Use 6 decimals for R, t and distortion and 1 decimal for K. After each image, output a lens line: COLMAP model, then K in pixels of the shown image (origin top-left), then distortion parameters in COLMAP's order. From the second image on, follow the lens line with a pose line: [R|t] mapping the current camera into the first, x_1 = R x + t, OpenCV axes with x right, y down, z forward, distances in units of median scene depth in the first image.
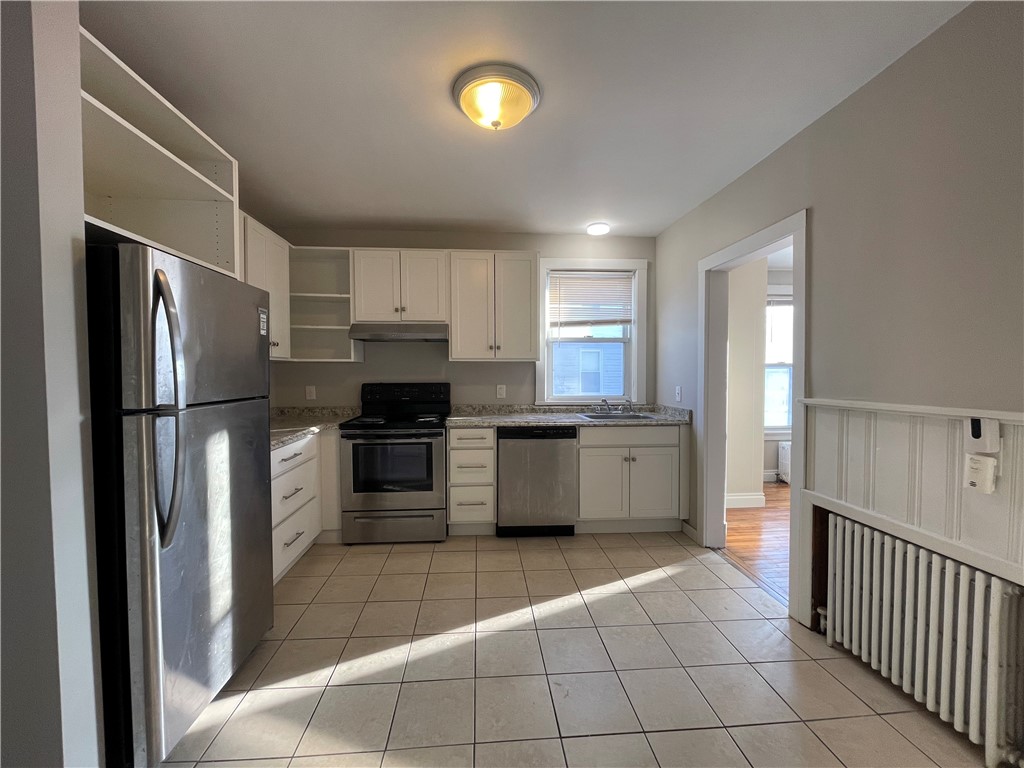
lens RADIAL K [[410.3, 0, 509.7], [0, 410.3, 384.2], [0, 0, 1]] dist [-0.002697, -0.000025]
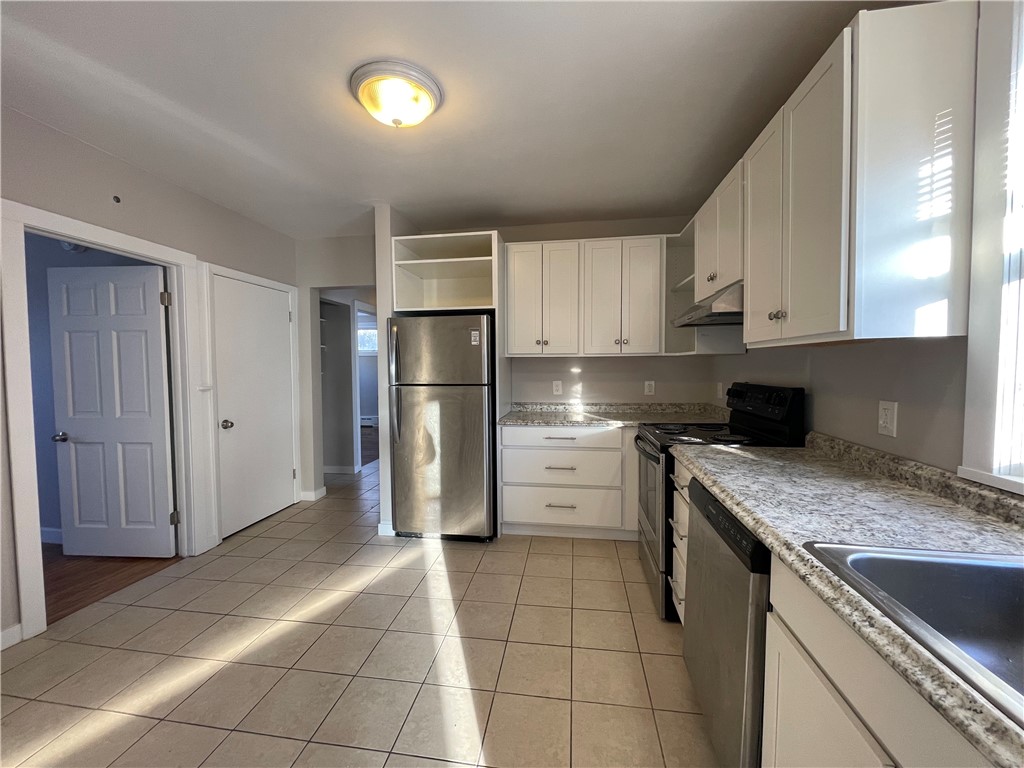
lens RADIAL K [[415.3, 0, 514.3], [0, 415.3, 386.9], [0, 0, 1]] dist [0.015788, -0.000050]
pose [[-0.222863, 0.053202, -0.973397, 0.507586], [-0.021034, 0.998015, 0.059364, -0.032423], [0.974623, 0.033705, -0.221302, 0.840994]]
